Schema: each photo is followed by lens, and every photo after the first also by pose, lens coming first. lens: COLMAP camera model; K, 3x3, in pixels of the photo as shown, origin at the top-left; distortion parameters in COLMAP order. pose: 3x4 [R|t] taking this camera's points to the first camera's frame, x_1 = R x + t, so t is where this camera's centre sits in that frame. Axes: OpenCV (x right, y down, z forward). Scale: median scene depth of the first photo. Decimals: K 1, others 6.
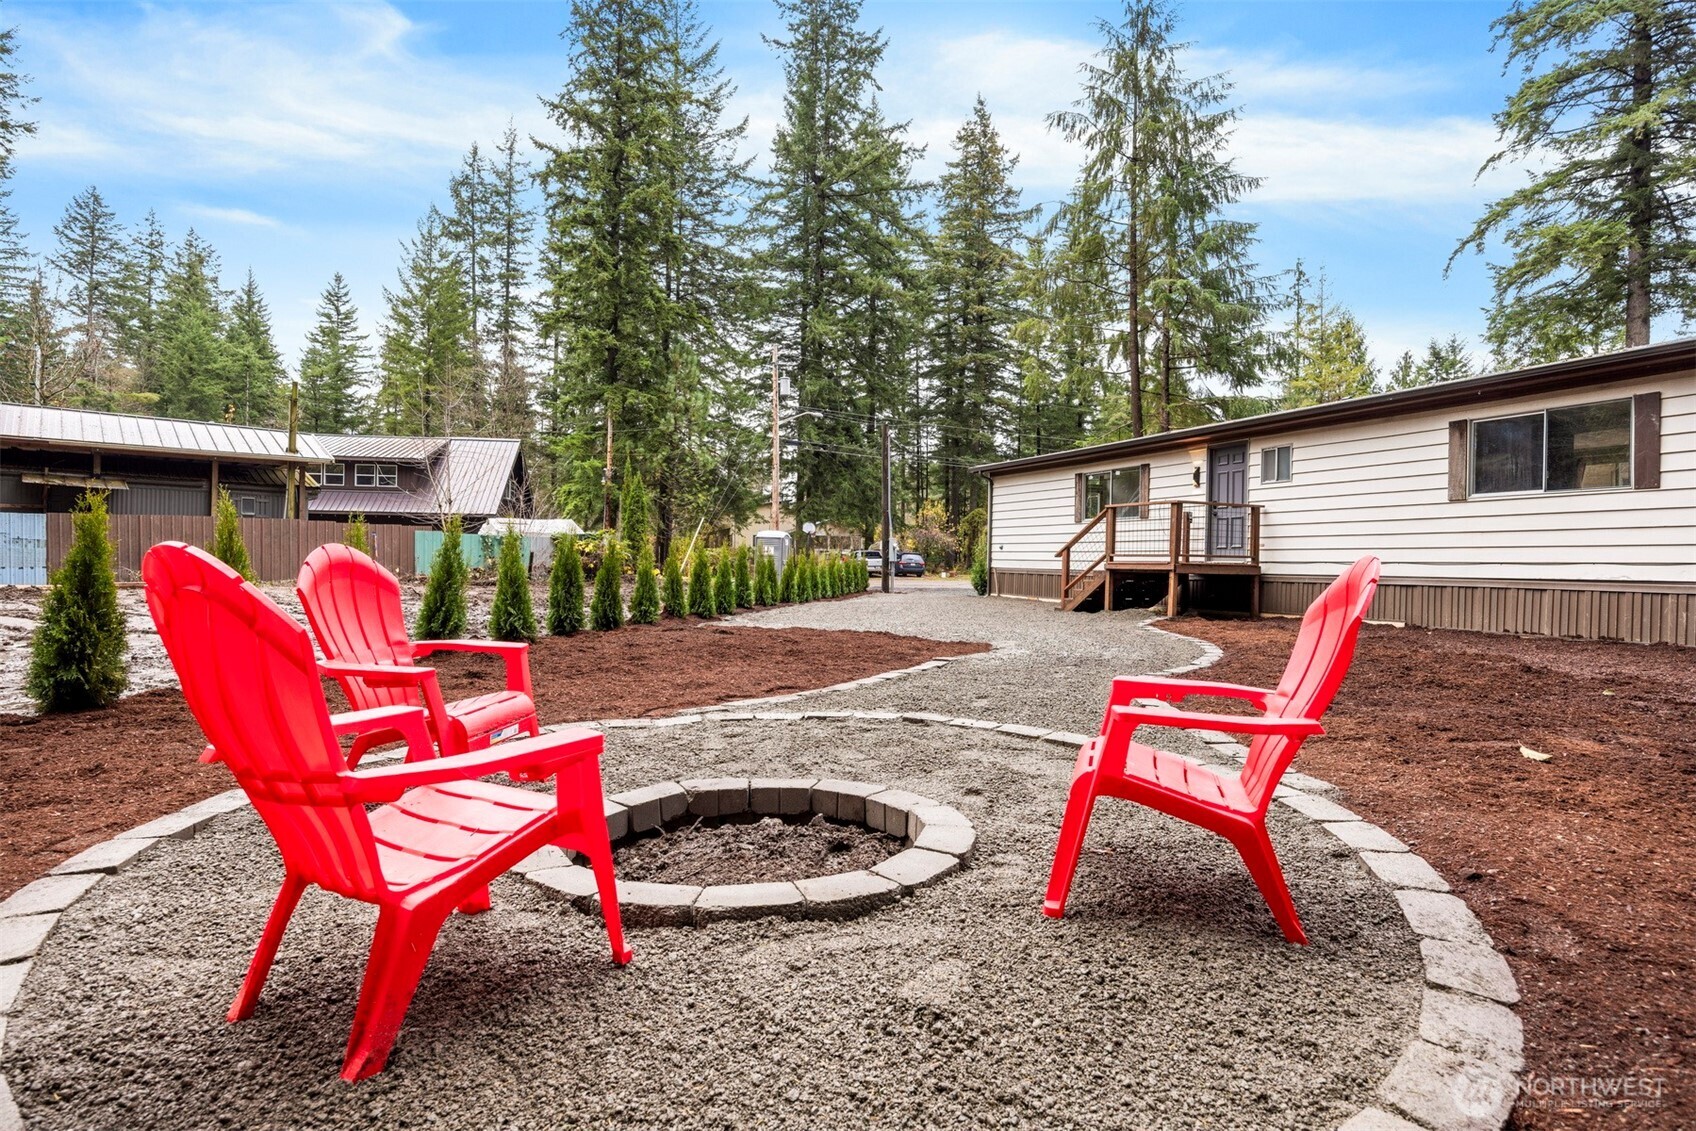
lens RADIAL K [[728.3, 0, 846.1], [0, 728.3, 569.7], [0, 0, 1]] dist [-0.001618, -0.000255]
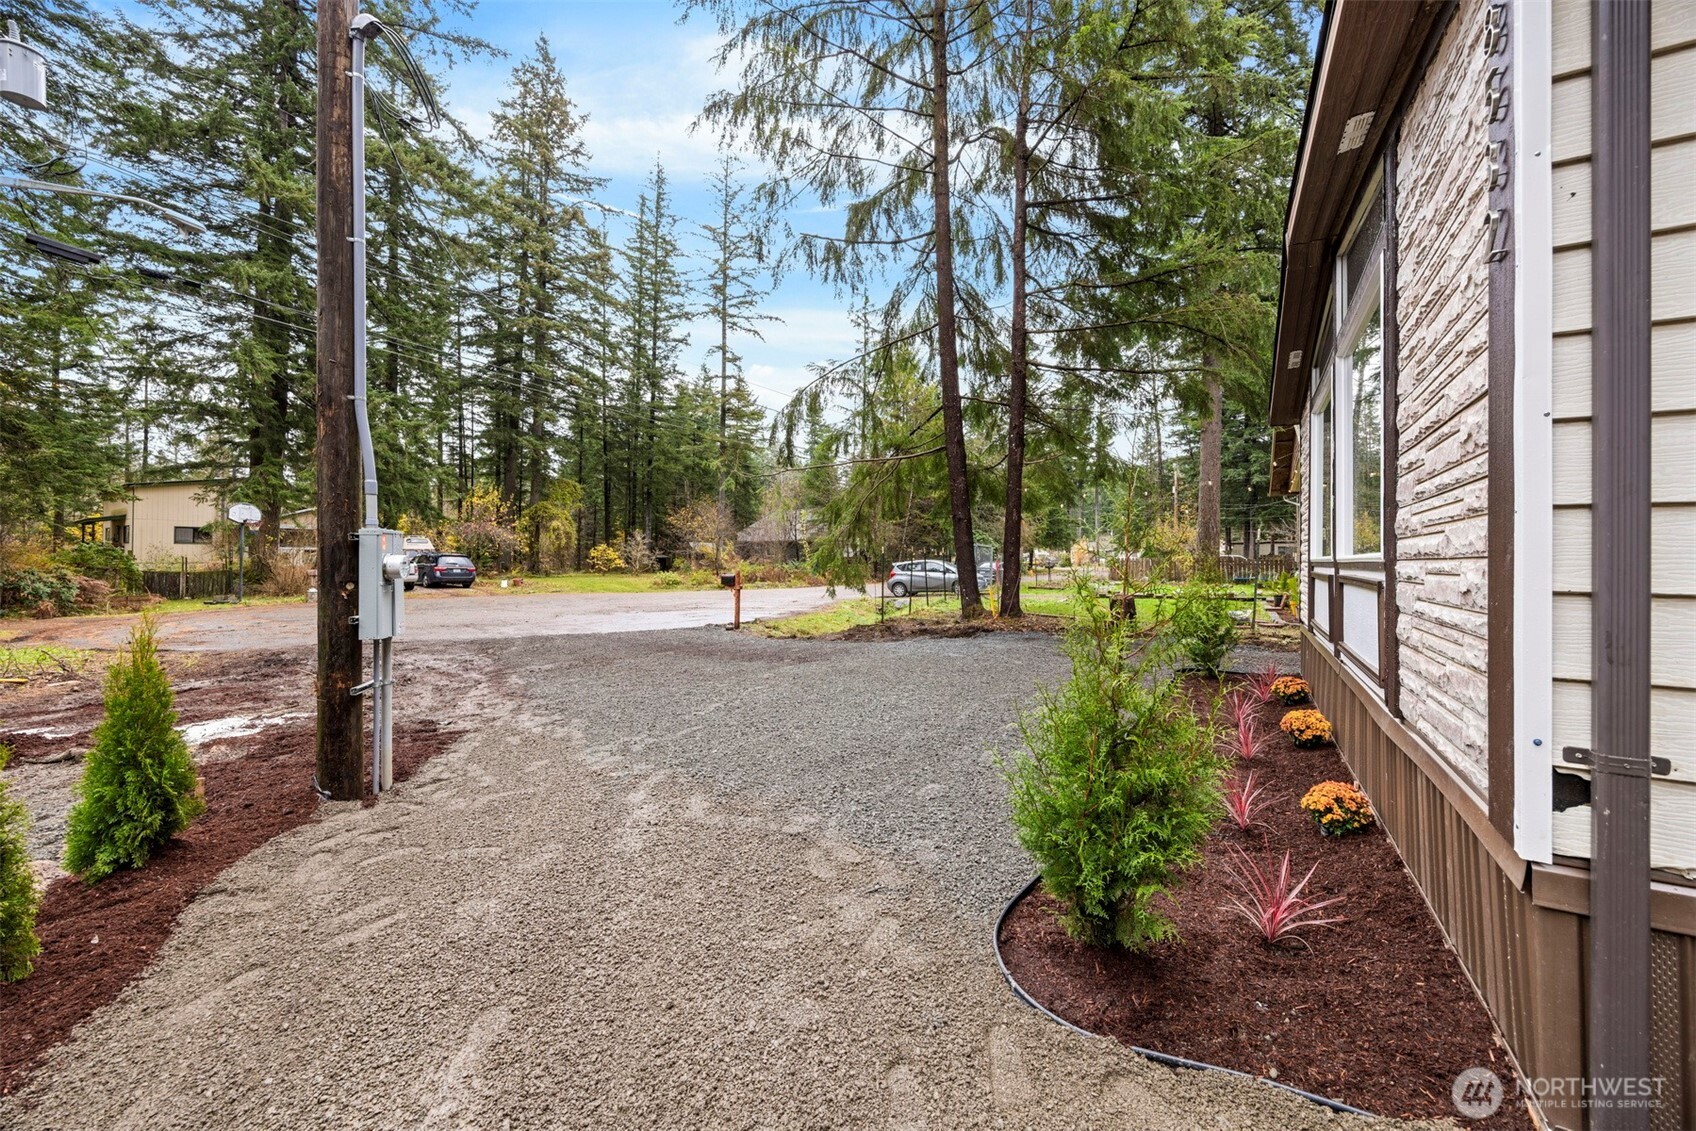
lens RADIAL K [[728.3, 0, 846.1], [0, 728.3, 569.7], [0, 0, 1]] dist [-0.001618, -0.000255]
pose [[0.833916, 0.001231, 0.551890, 0.013198], [0.003783, 0.999961, -0.007947, -0.000135], [-0.551878, 0.008714, 0.833879, 0.146216]]
